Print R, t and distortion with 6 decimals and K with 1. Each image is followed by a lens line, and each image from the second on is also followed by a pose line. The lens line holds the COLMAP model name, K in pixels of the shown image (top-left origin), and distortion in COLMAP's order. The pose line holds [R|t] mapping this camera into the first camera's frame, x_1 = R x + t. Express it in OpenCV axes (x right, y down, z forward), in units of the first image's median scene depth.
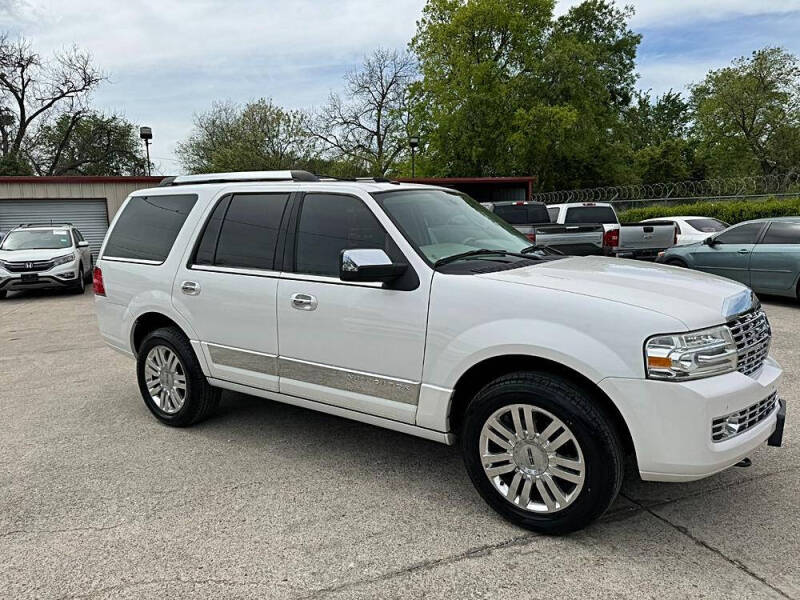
lens RADIAL K [[559.5, 0, 403.1], [0, 559.5, 294.7], [0, 0, 1]] dist [0.065527, -0.082927]
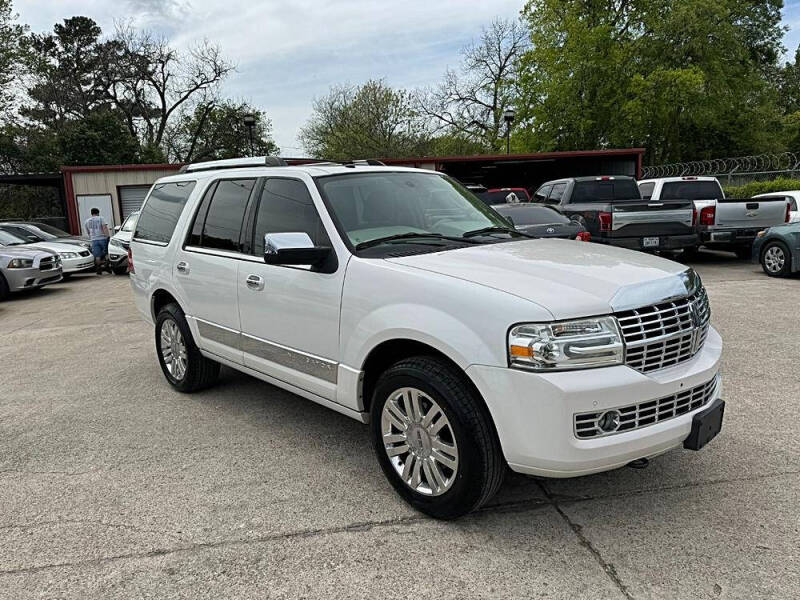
lens RADIAL K [[560.6, 0, 402.9], [0, 560.6, 299.4], [0, 0, 1]] dist [0.058782, -0.078429]
pose [[0.976890, 0.023757, -0.212416, 0.259881], [-0.014132, 0.998808, 0.046713, -0.006552], [0.213273, -0.042632, 0.976062, 0.014963]]
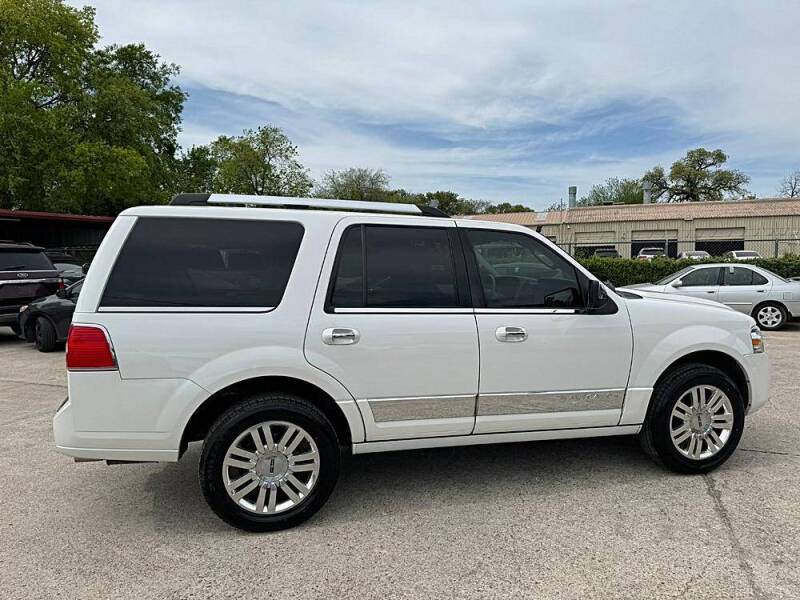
lens RADIAL K [[560.6, 0, 402.9], [0, 560.6, 299.4], [0, 0, 1]] dist [0.058782, -0.078429]
pose [[0.655168, -0.032927, 0.754765, -0.874866], [0.091014, 0.995214, -0.035587, -0.026499], [-0.749981, 0.092010, 0.655029, 0.379971]]
